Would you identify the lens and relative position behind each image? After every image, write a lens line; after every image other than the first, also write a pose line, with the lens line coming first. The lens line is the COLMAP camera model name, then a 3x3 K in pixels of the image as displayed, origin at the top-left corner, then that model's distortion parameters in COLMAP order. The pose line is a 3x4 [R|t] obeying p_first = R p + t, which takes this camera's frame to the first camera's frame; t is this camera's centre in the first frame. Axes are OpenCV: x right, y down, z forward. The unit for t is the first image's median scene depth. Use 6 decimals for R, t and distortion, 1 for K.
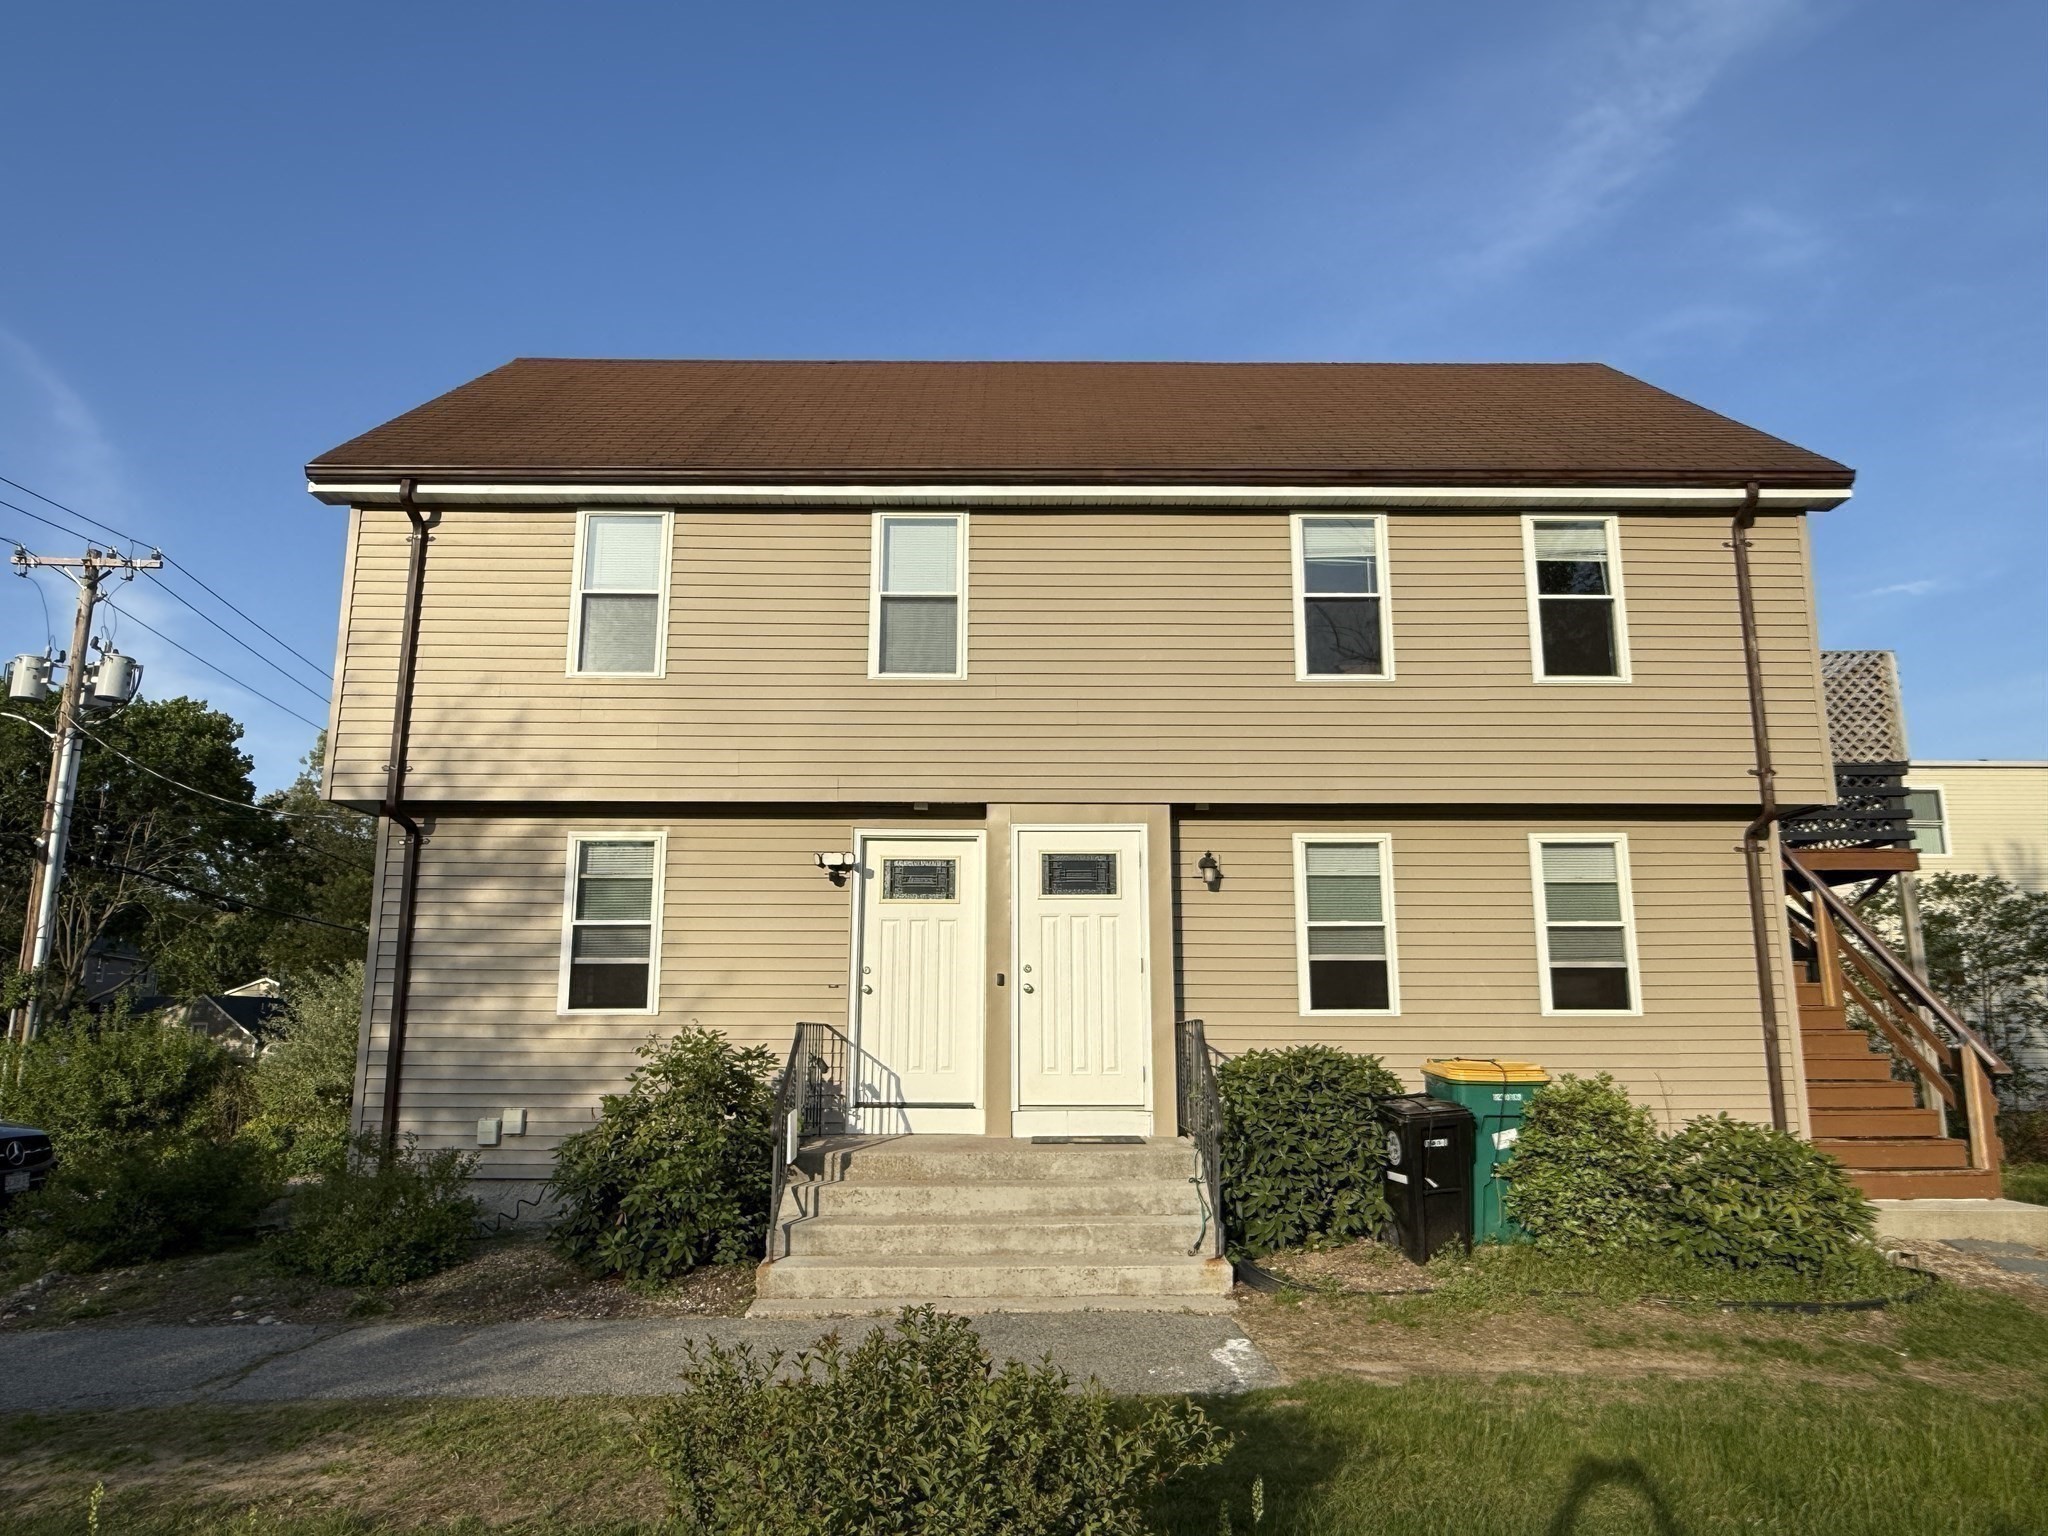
lens RADIAL K [[1320.8, 0, 1024.0], [0, 1320.8, 768.0], [0, 0, 1]] dist [0.002136, -0.000149]
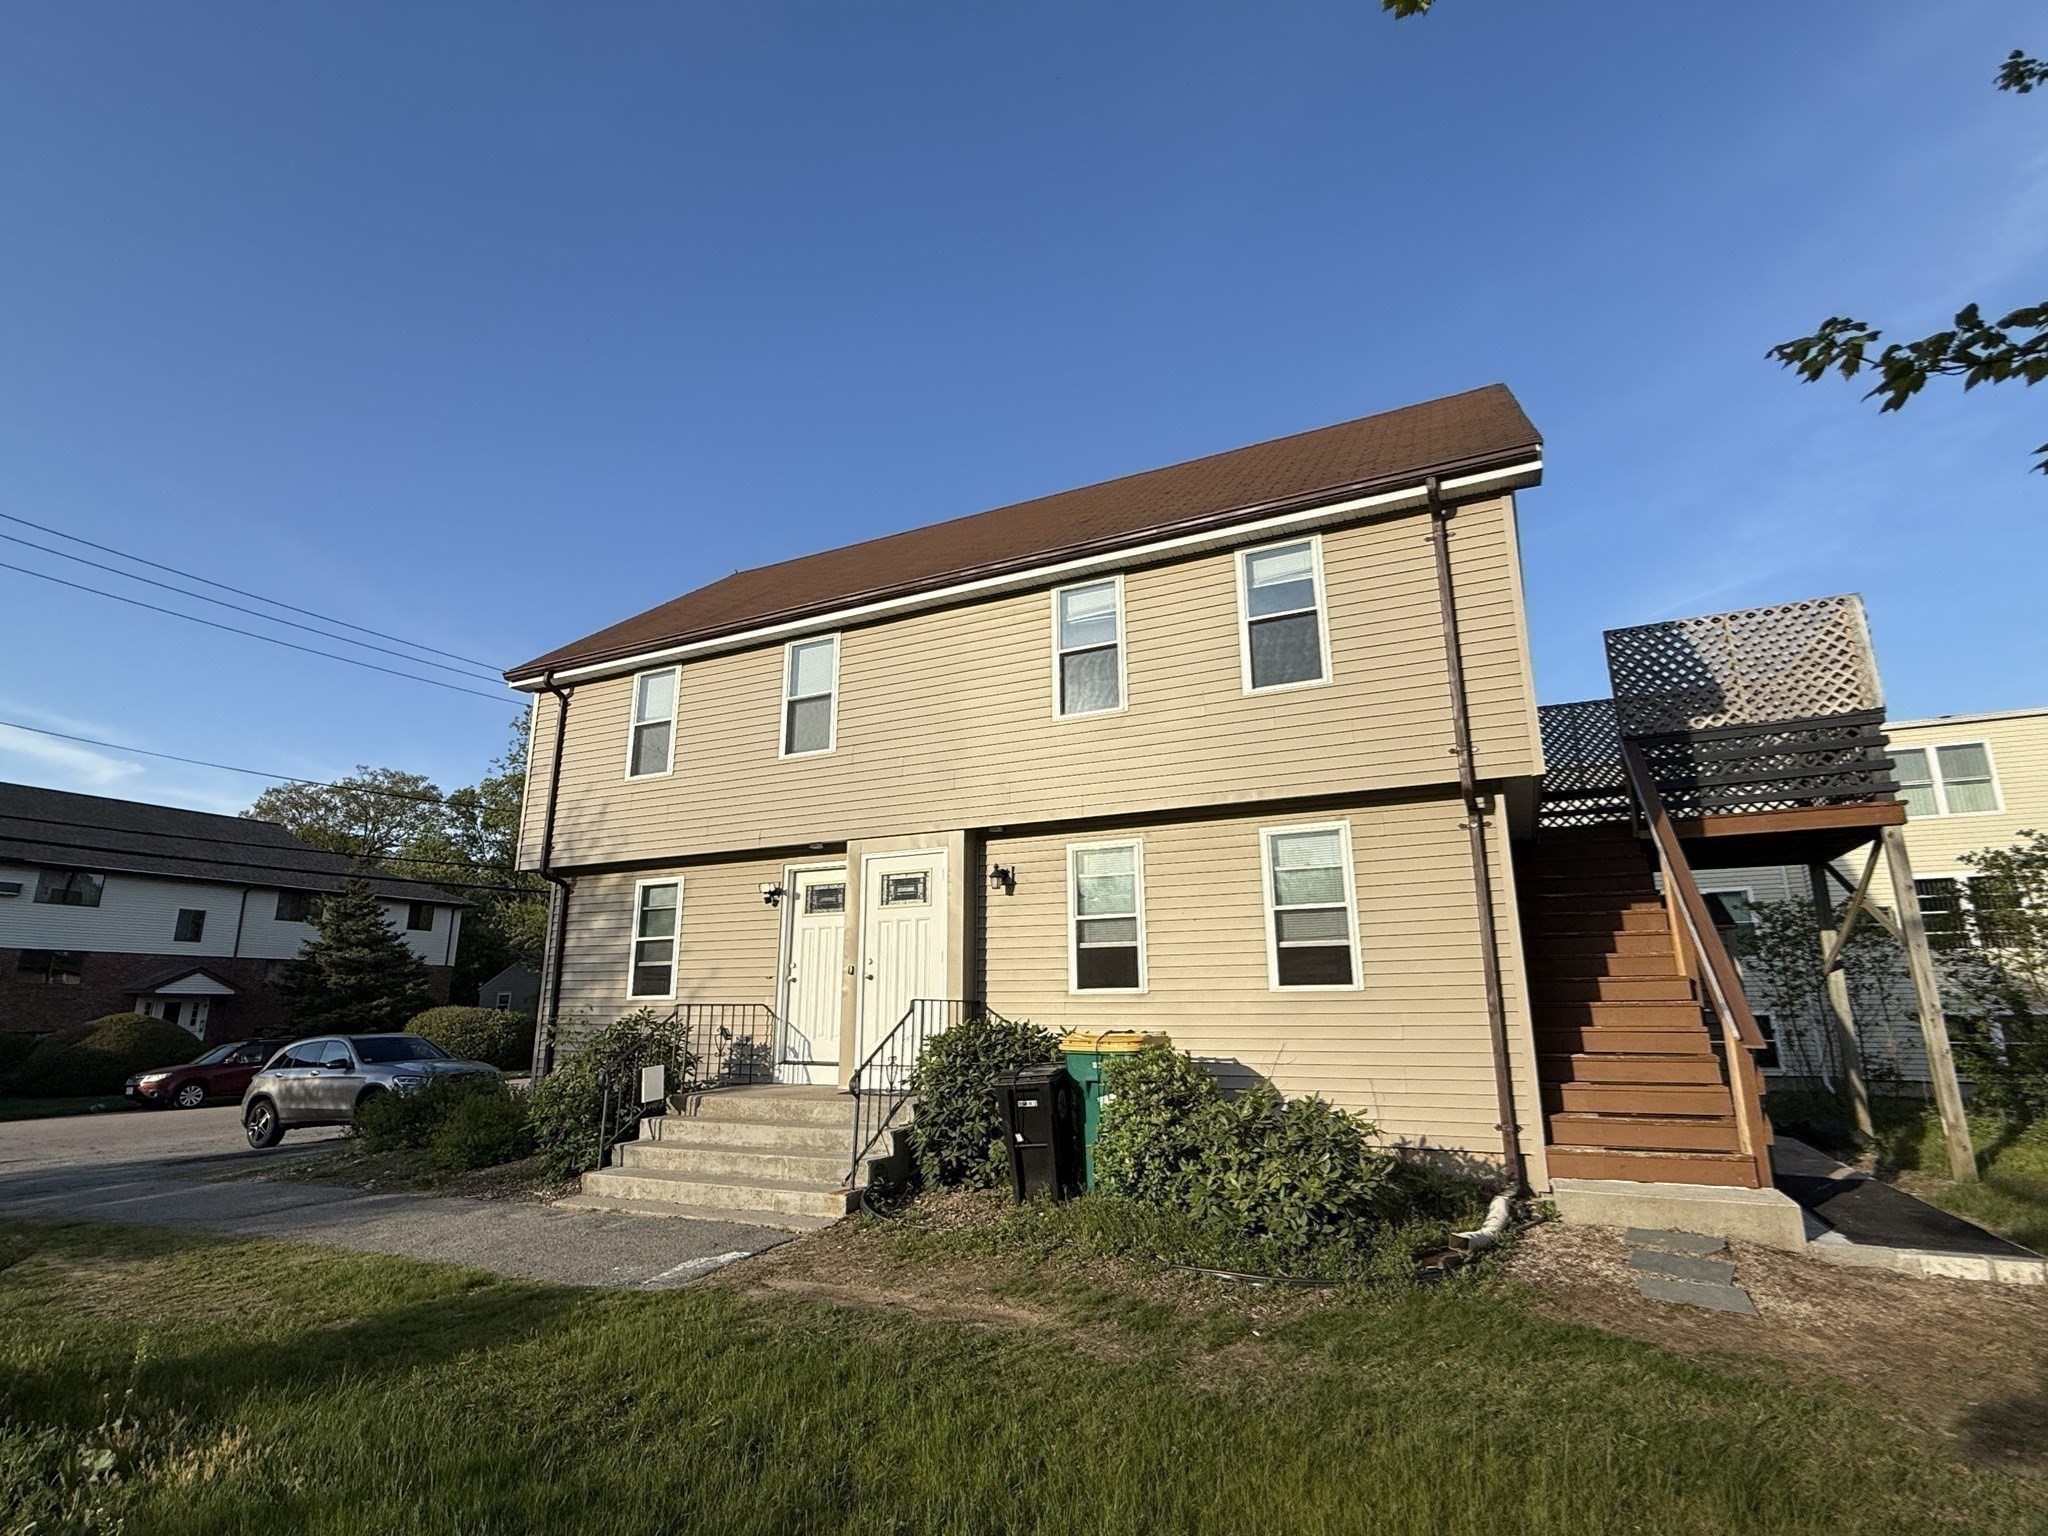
lens RADIAL K [[970.2, 0, 1024.0], [0, 970.2, 768.0], [0, 0, 1]] dist [0.001985, 0.000586]
pose [[0.898457, -0.111900, -0.424563, 0.564064], [0.094383, 0.993595, -0.062143, 0.031262], [0.428797, 0.015761, 0.903263, 0.167365]]
